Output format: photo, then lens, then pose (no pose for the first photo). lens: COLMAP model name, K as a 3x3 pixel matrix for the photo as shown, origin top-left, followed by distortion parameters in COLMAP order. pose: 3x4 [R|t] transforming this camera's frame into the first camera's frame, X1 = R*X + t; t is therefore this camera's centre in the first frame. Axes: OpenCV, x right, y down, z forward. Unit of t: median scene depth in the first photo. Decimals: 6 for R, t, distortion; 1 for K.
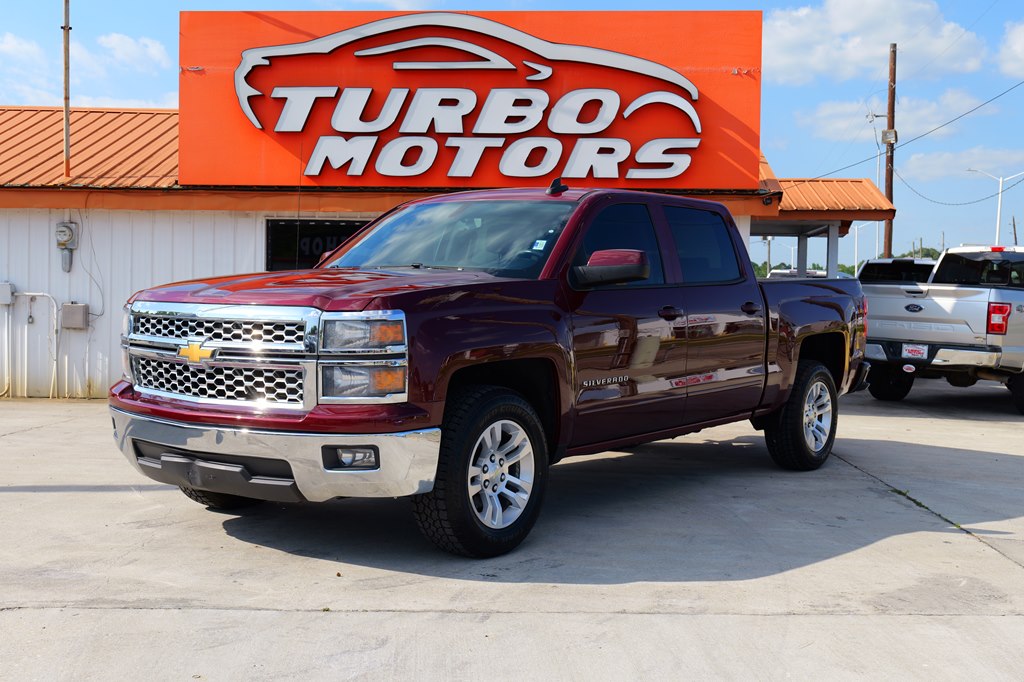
lens RADIAL K [[1157.4, 0, 501.4], [0, 1157.4, 328.0], [0, 0, 1]] dist [0.000623, 0.000000]
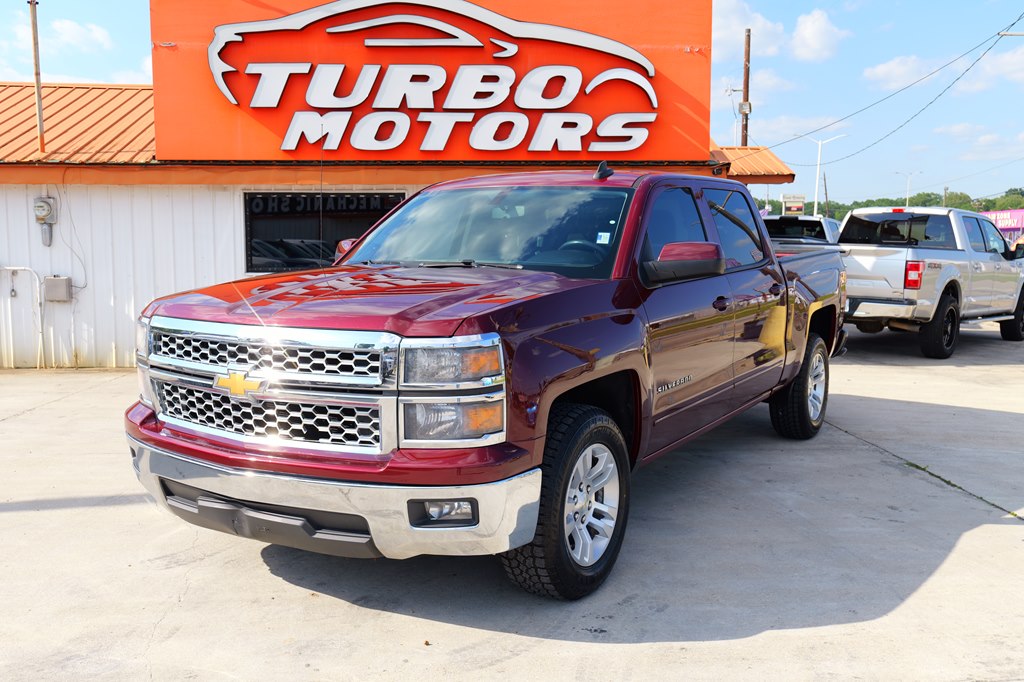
lens RADIAL K [[941.5, 0, 506.0], [0, 941.5, 340.7], [0, 0, 1]] dist [0.000066, 0.000000]
pose [[0.994716, -0.026446, 0.099204, -0.059215], [0.018506, 0.996613, 0.080126, -0.025826], [-0.100987, -0.077867, 0.991836, 0.131434]]
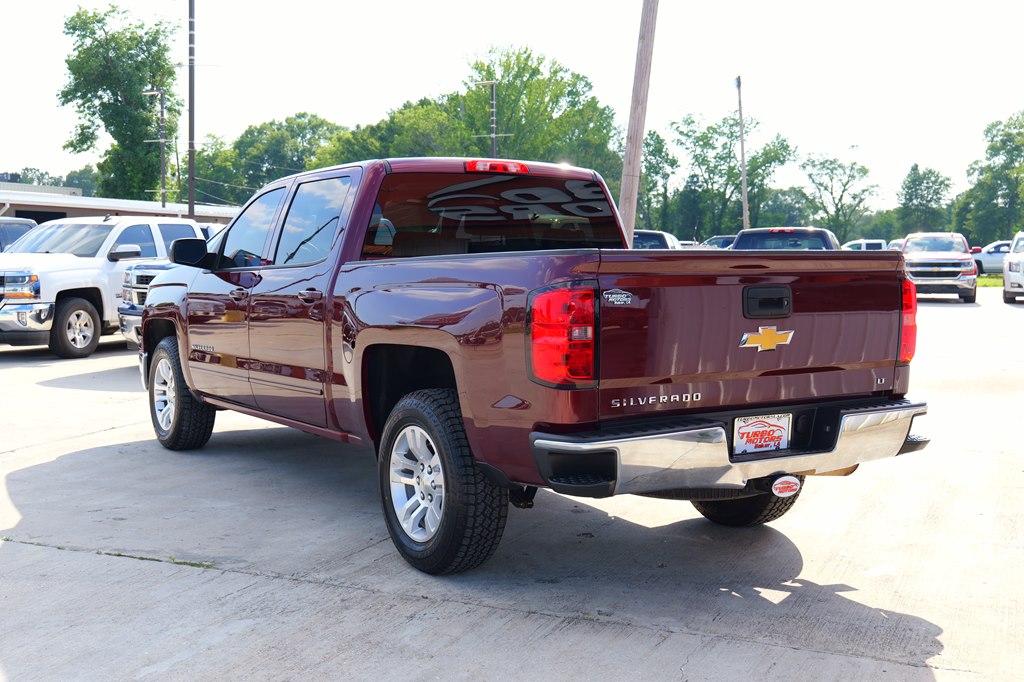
lens RADIAL K [[1145.7, 0, 510.8], [0, 1145.7, 342.7], [0, 0, 1]] dist [0.007148, 0.000000]
pose [[-0.334862, 0.048207, -0.941033, 0.555617], [-0.037508, 0.997217, 0.064432, -0.025174], [0.941521, 0.056872, -0.332121, 0.846362]]
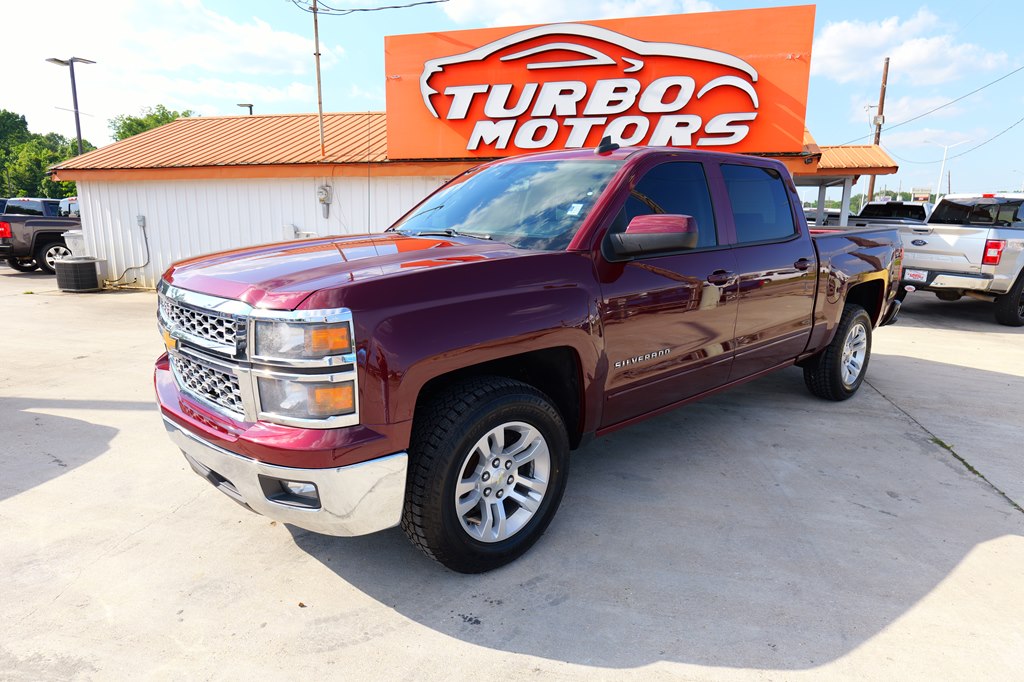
lens RADIAL K [[597.5, 0, 512.0], [0, 597.5, 338.5], [0, 0, 1]] dist [-0.023967, 0.010890]
pose [[0.980271, 0.032898, -0.194903, 0.039558], [0.000353, 0.985759, 0.168164, -0.025030], [0.197660, -0.164915, 0.966299, 0.256403]]
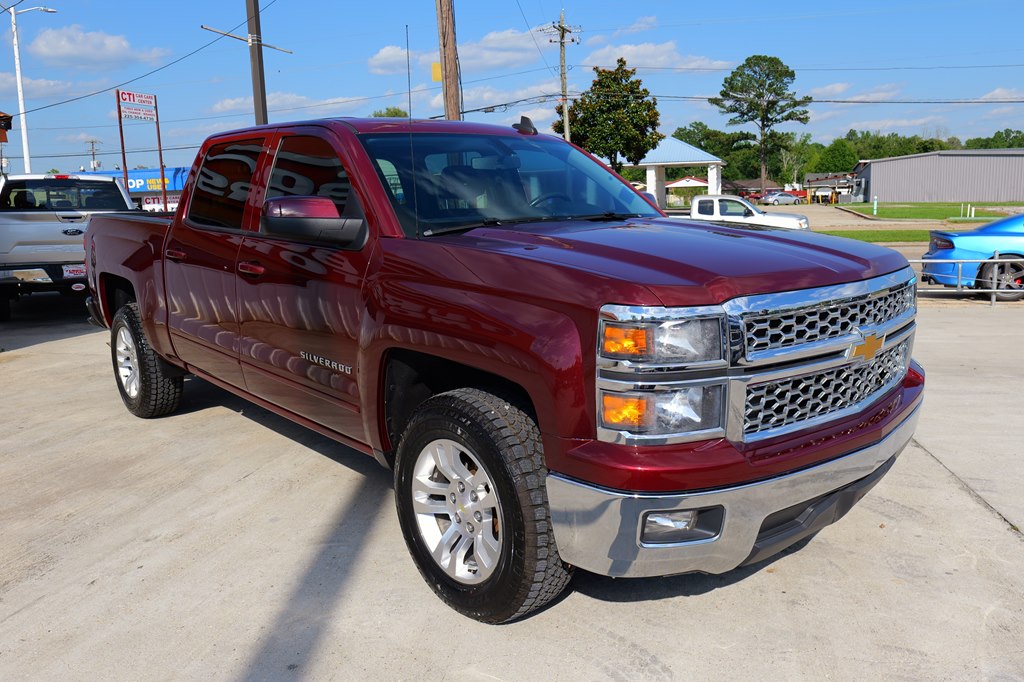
lens RADIAL K [[780.3, 0, 541.8], [0, 780.3, 316.7], [0, 0, 1]] dist [-0.026575, 0.019759]
pose [[0.150423, -0.170234, 0.973855, -0.332818], [0.051472, 0.985076, 0.164245, -0.038694], [-0.987281, 0.025420, 0.156940, 0.481822]]
